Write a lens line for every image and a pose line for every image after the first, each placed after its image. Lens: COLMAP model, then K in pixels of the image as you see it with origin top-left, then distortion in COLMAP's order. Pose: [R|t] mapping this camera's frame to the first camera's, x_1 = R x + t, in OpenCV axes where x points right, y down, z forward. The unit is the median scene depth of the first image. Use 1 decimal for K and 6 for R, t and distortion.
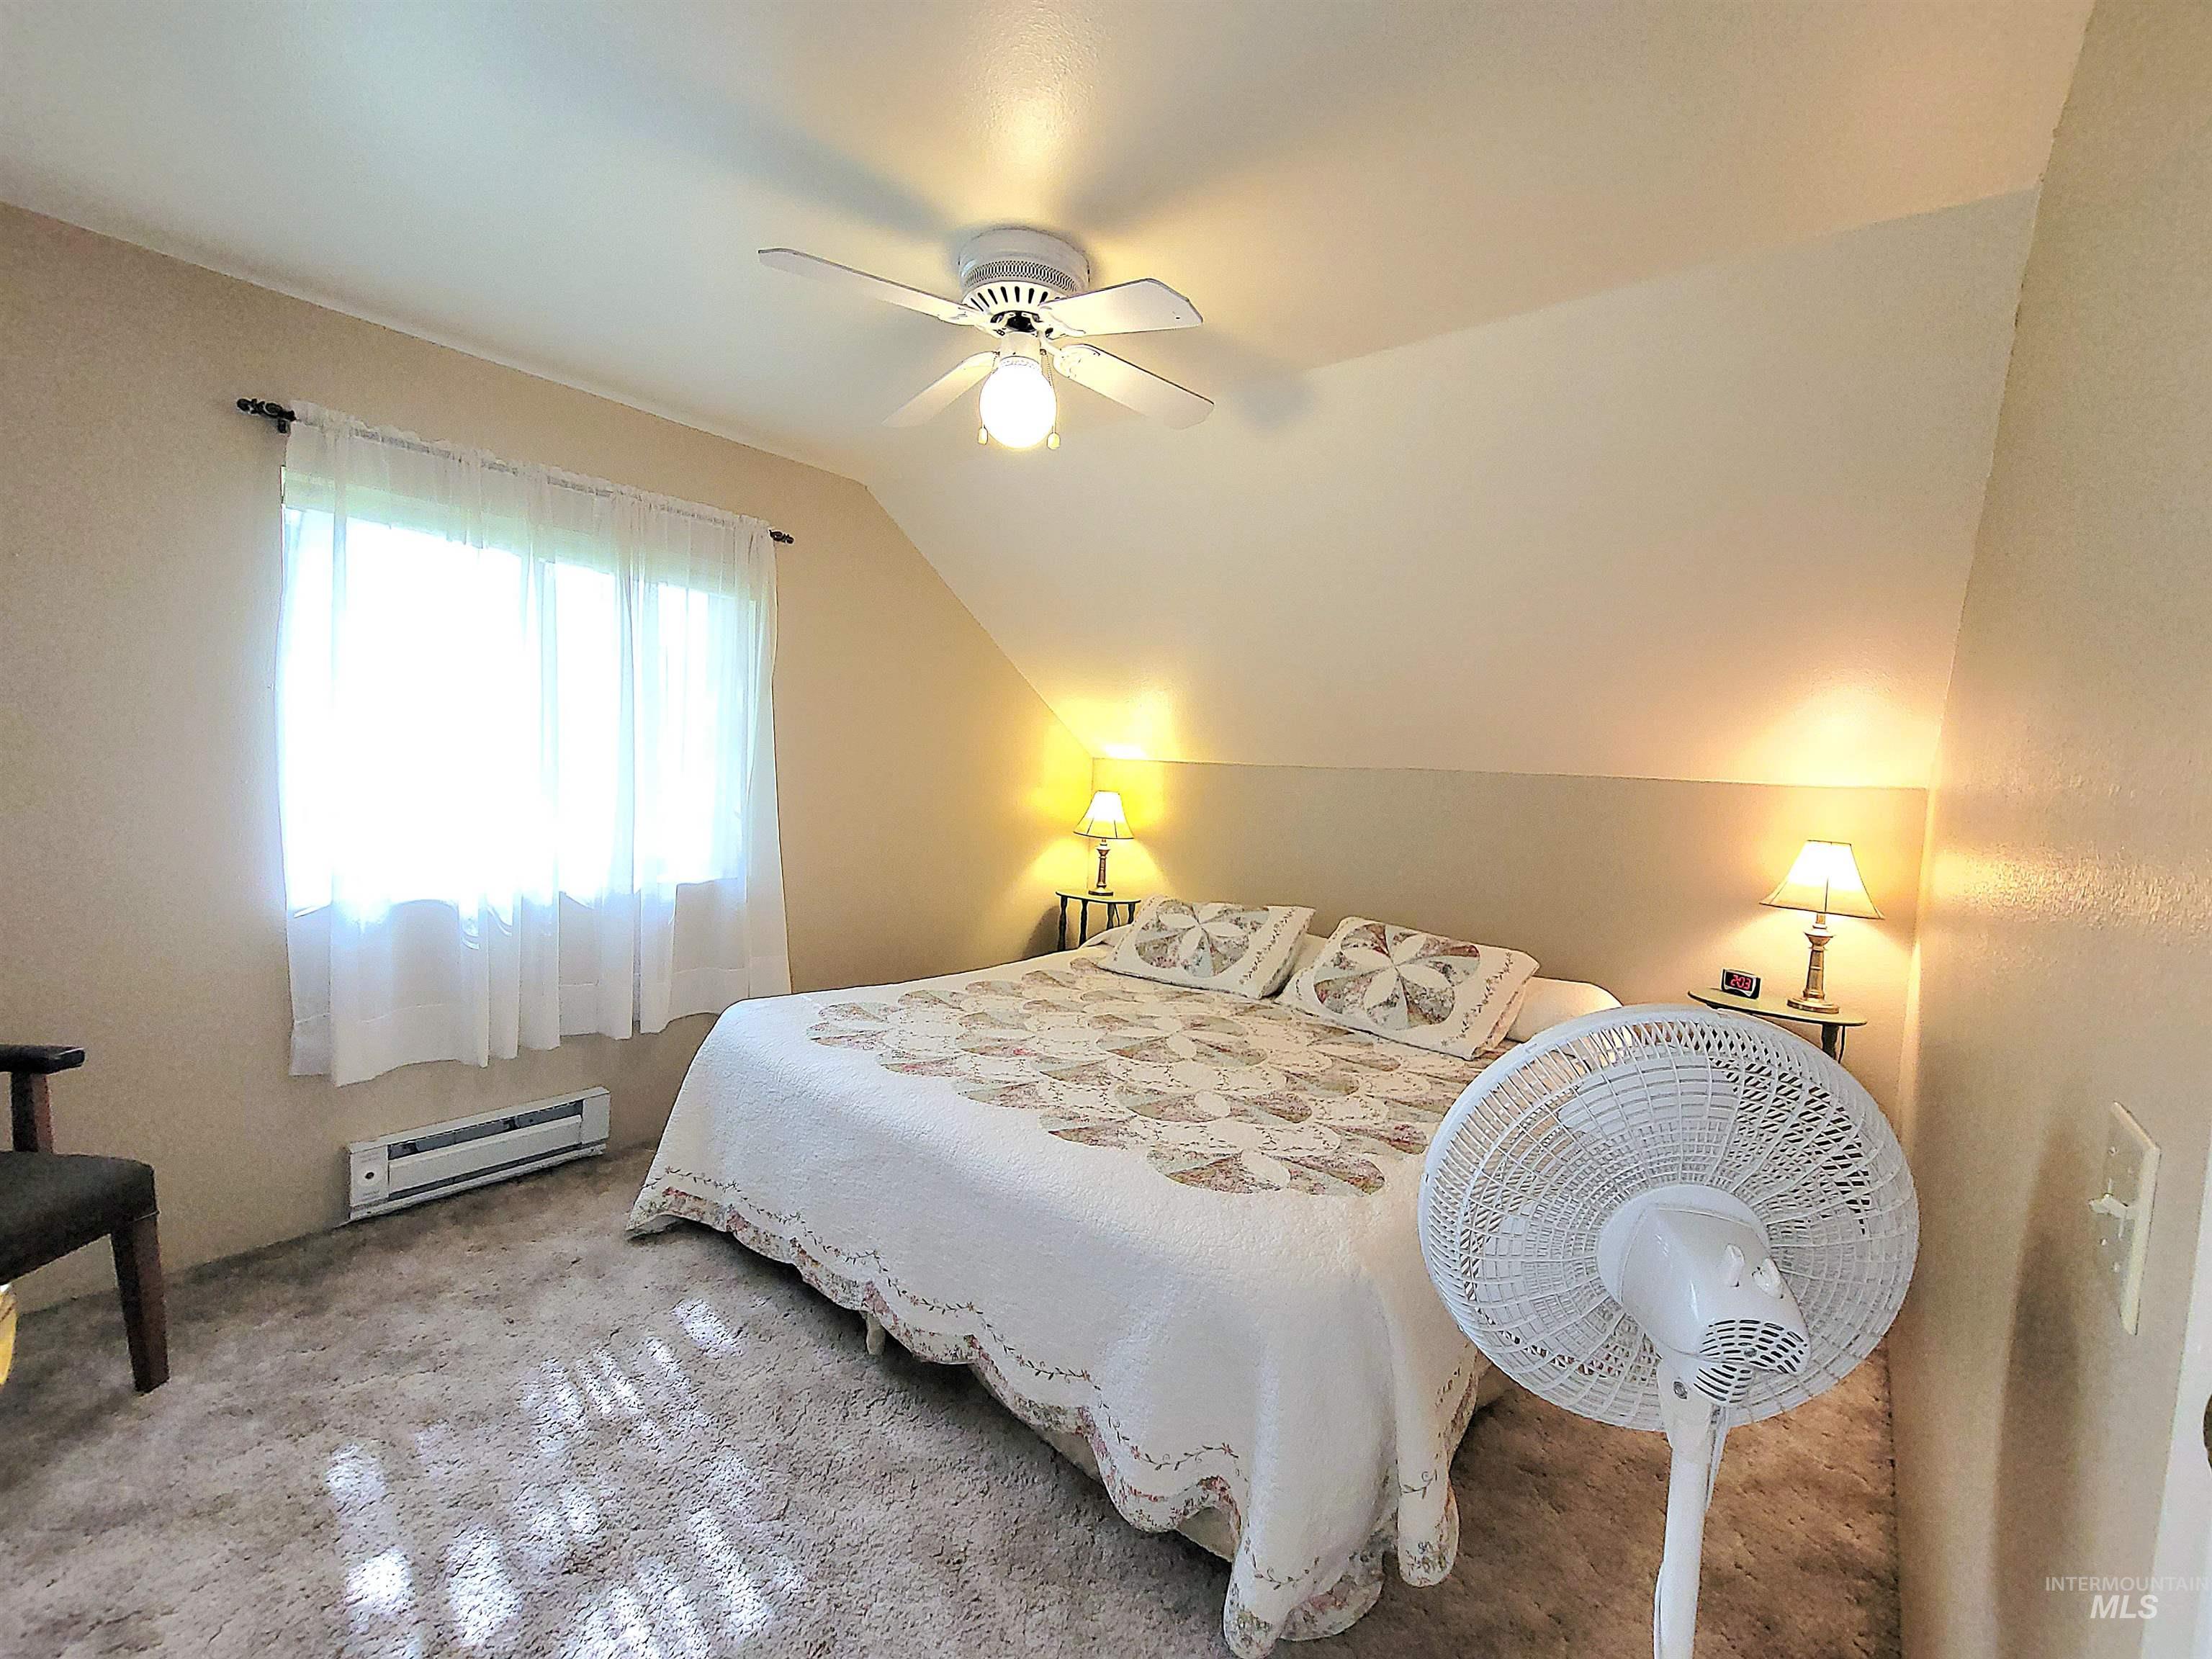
lens RADIAL K [[910.4, 0, 1099.4], [0, 910.4, 822.7], [0, 0, 1]] dist [0.000930, -0.002157]
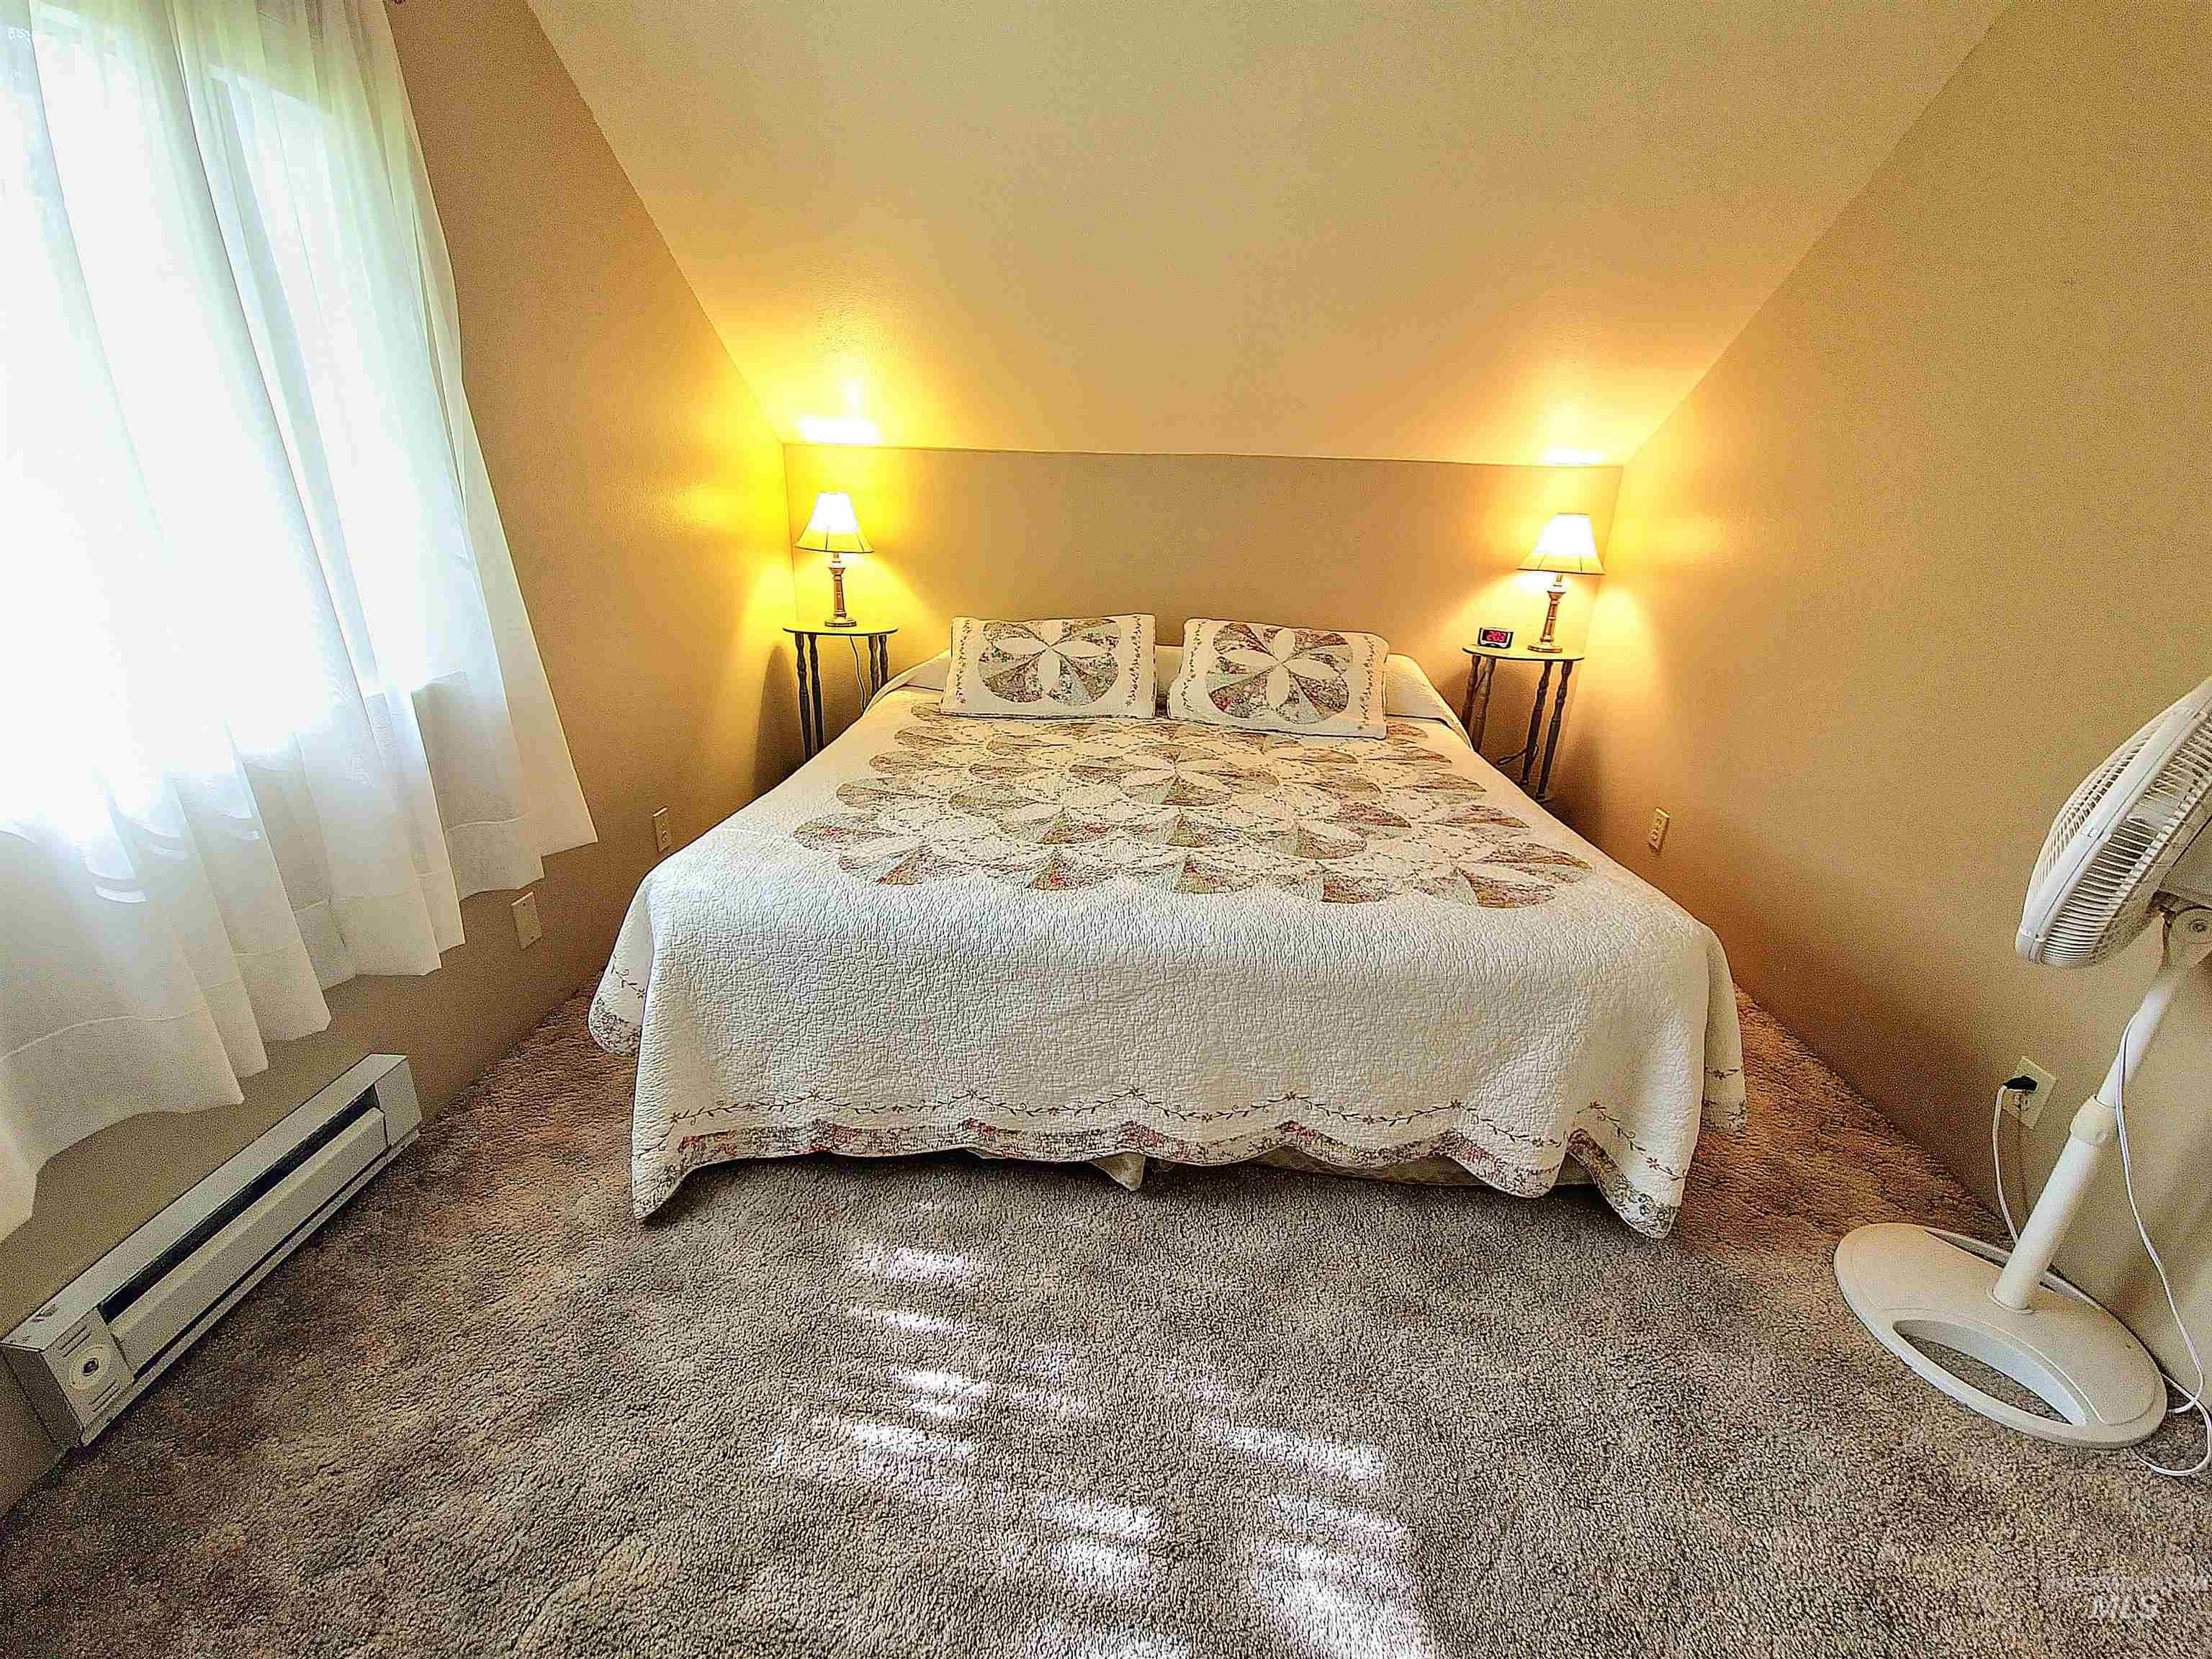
lens RADIAL K [[910.4, 0, 1104.5], [0, 910.4, 832.1], [0, 0, 1]] dist [0.000930, -0.002157]
pose [[0.799118, -0.243992, 0.549434, -0.519592], [0.045845, 0.936007, 0.348982, -0.037006], [-0.599423, -0.253689, 0.759166, 0.338014]]
